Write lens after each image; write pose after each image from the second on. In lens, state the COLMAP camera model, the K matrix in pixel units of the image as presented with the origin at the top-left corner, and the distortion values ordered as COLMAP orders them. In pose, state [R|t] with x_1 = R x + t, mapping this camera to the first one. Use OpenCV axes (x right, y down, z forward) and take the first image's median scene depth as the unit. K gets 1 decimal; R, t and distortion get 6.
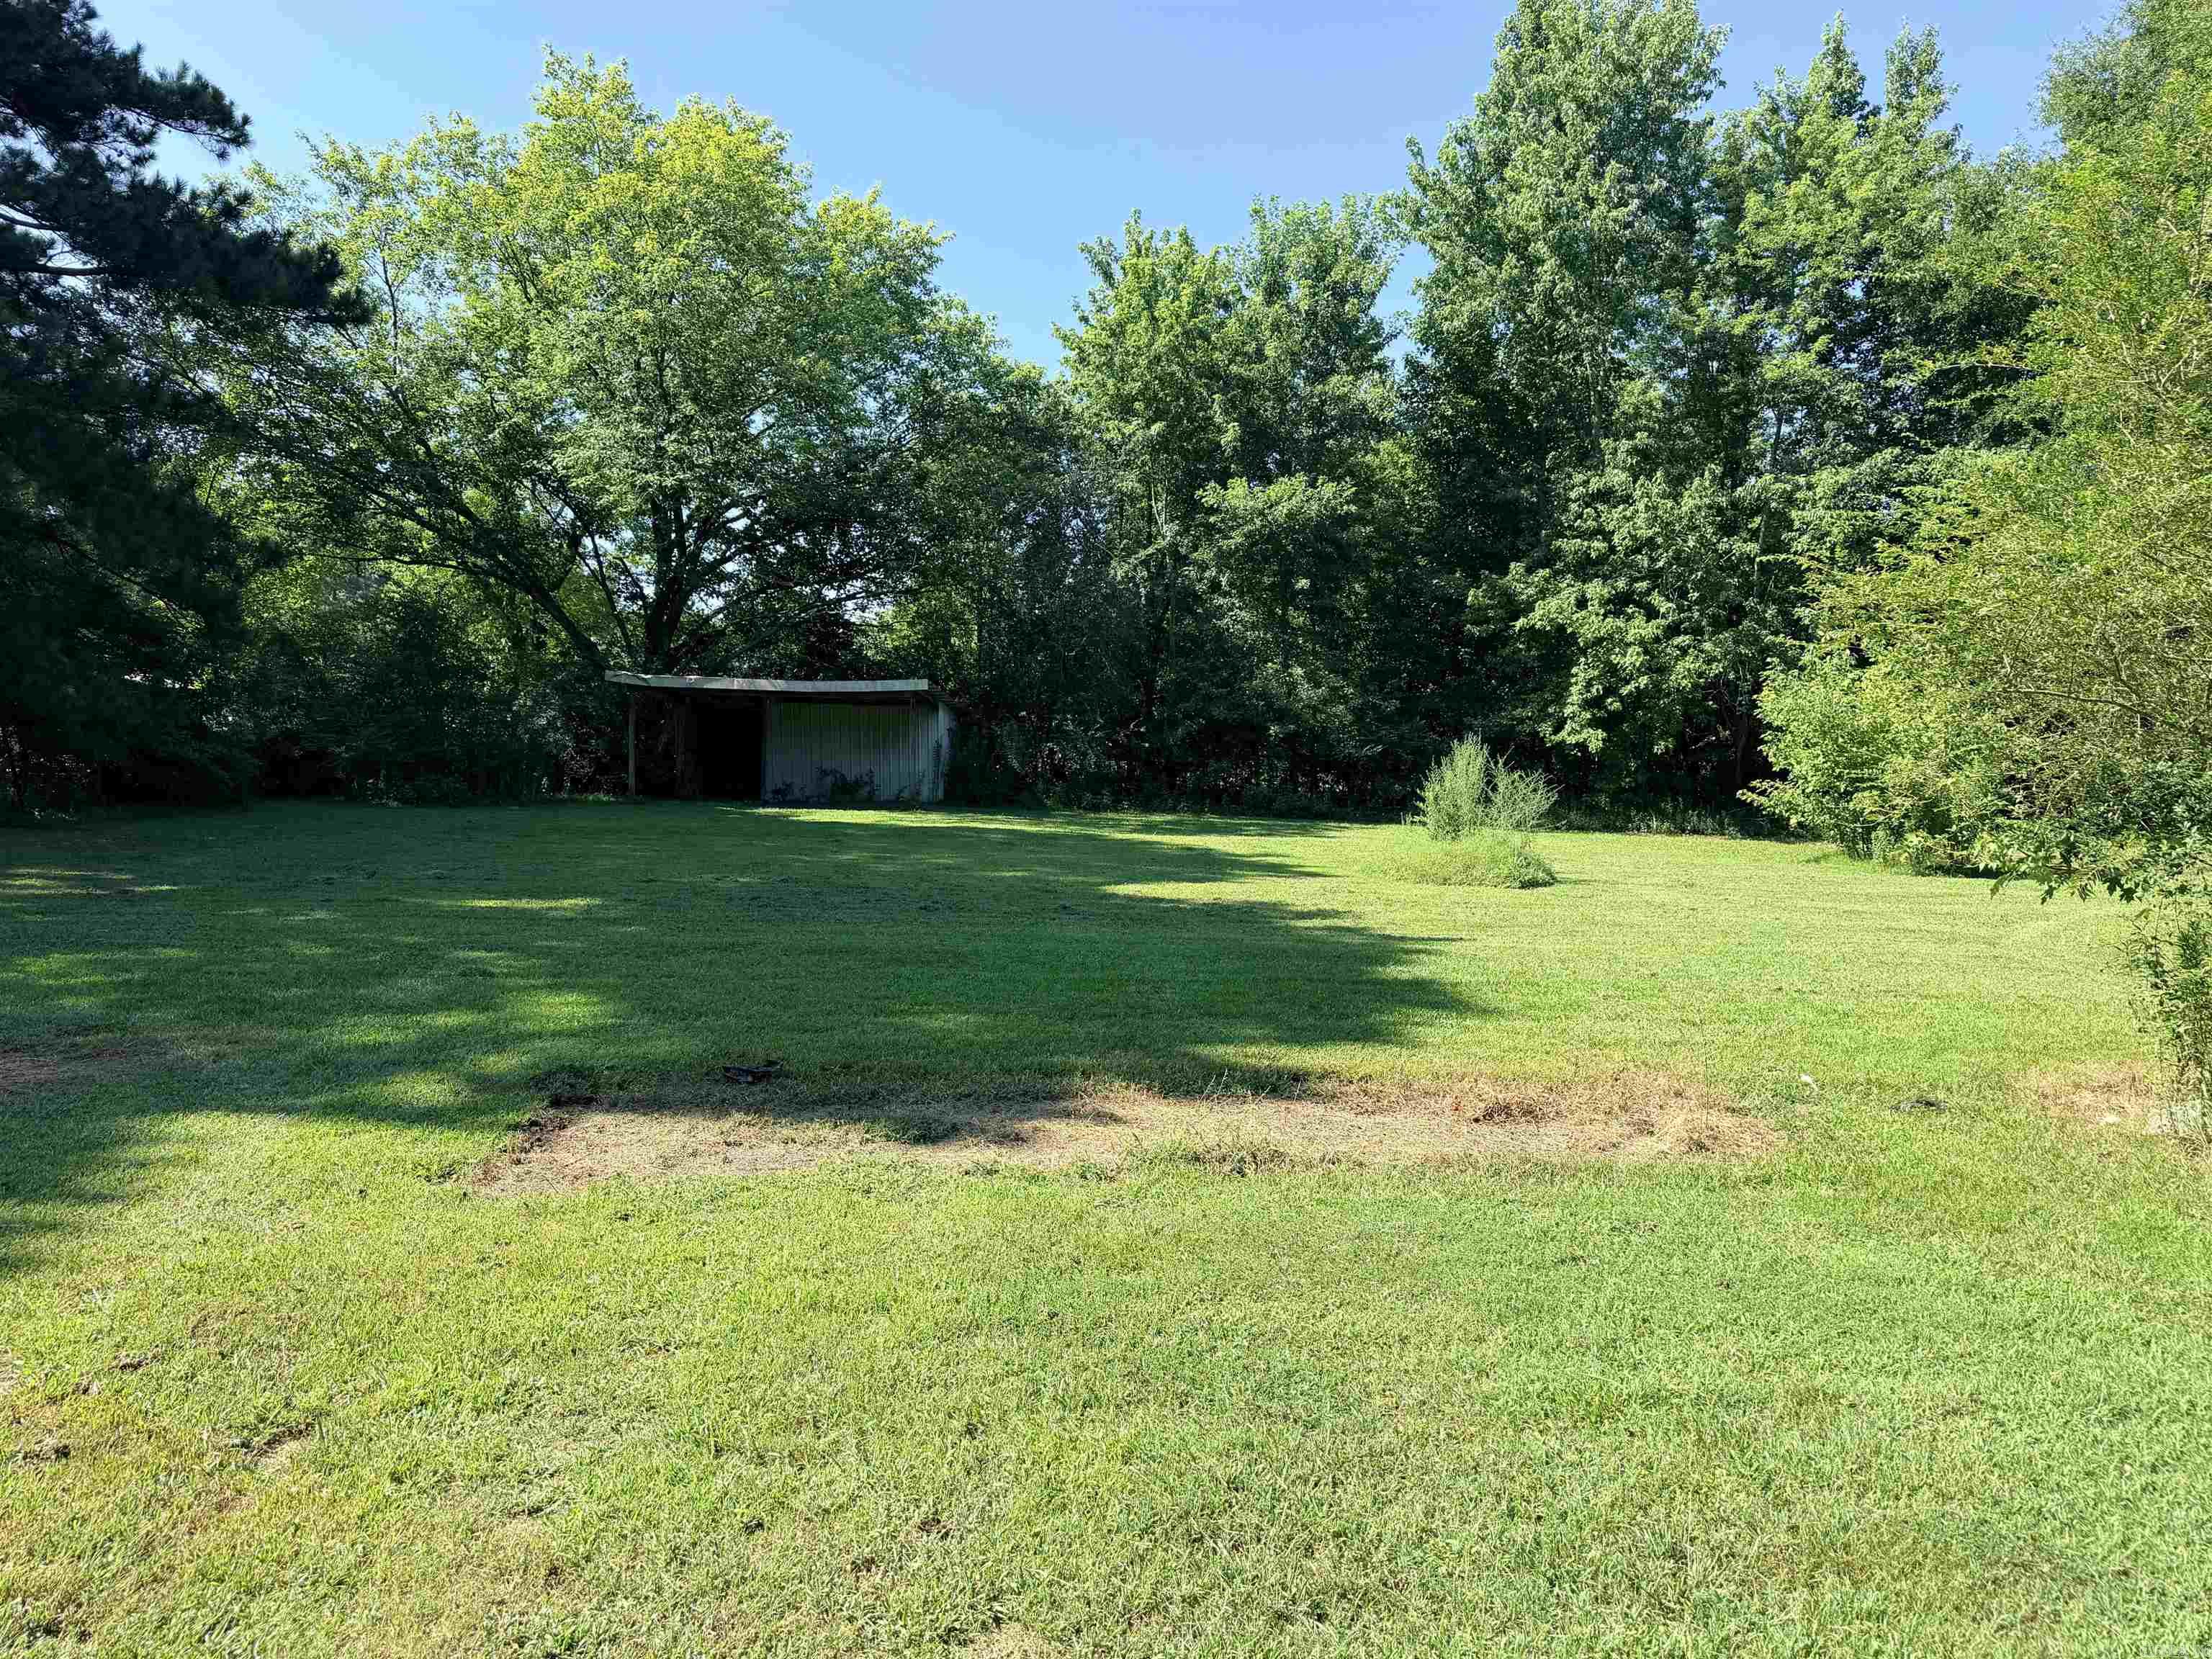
lens RADIAL K [[1568.7, 0, 1114.2], [0, 1568.7, 850.3], [0, 0, 1]] dist [0.054740, -0.065891]
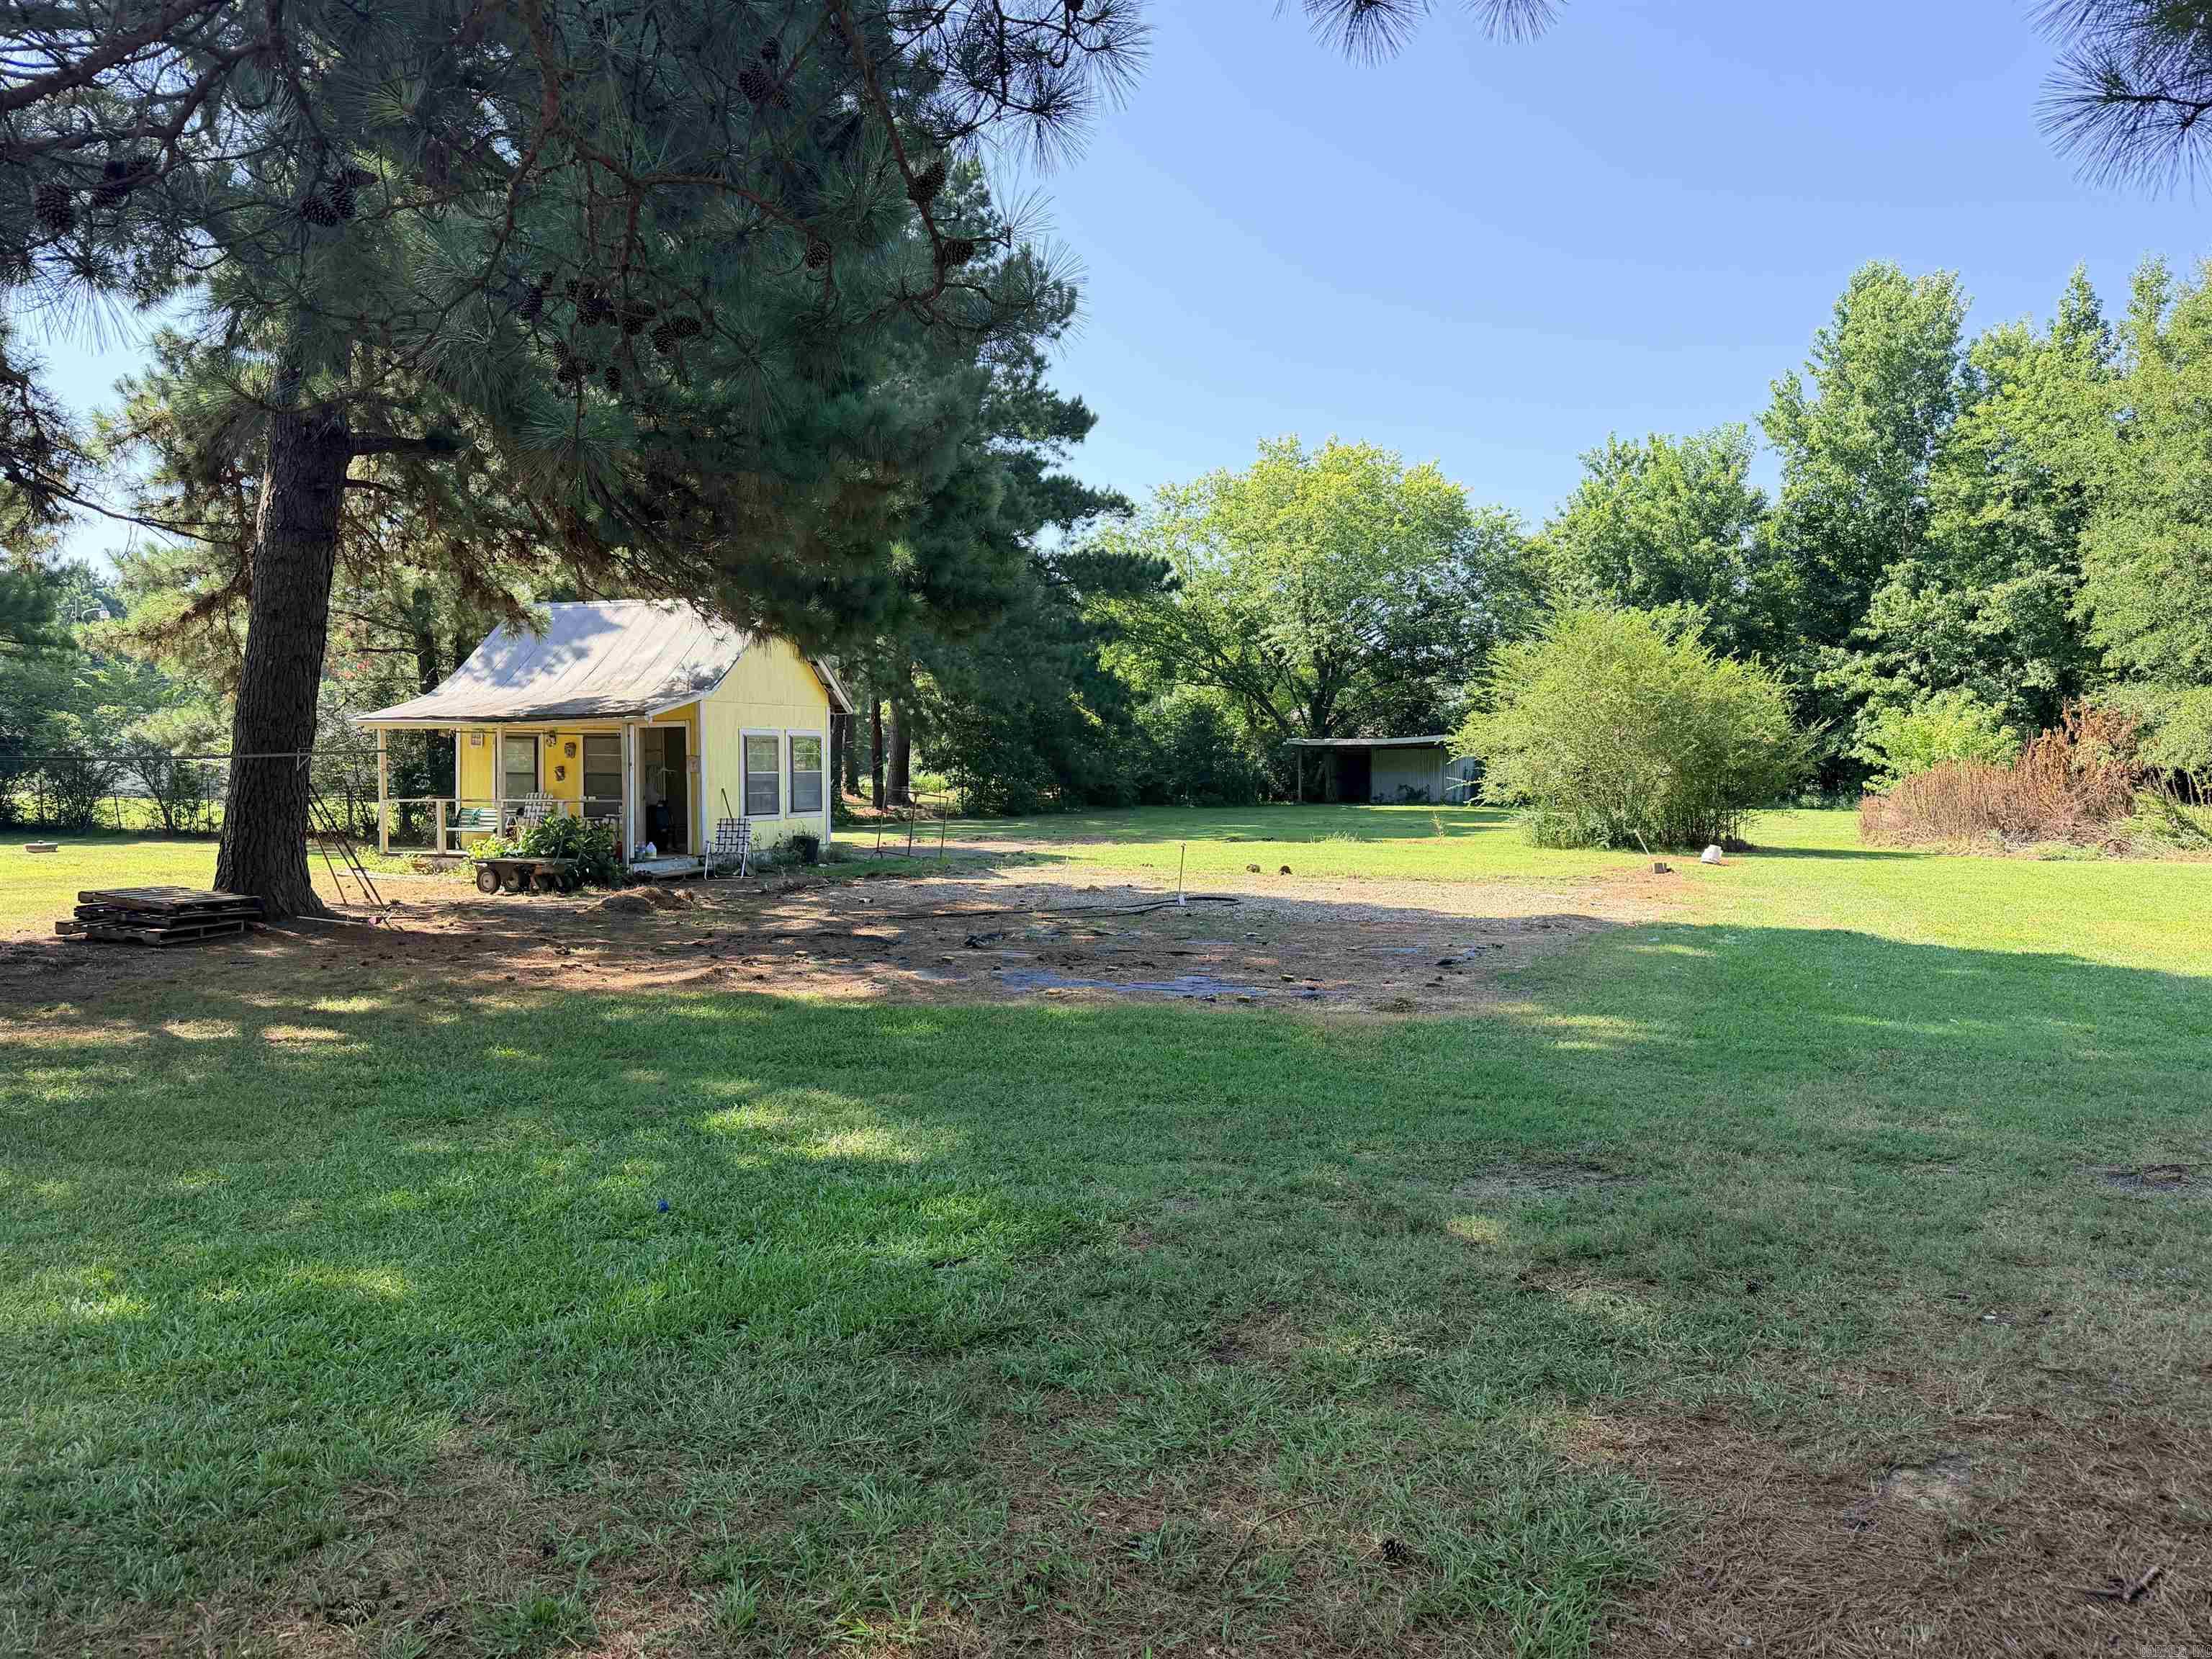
lens RADIAL K [[1568.7, 0, 1103.4], [0, 1568.7, 842.5], [0, 0, 1]] dist [0.054740, -0.065891]
pose [[0.891999, -0.010293, -0.451920, 0.336938], [0.000327, 0.999755, -0.022124, 0.056530], [0.452037, 0.019587, 0.891784, -0.805518]]
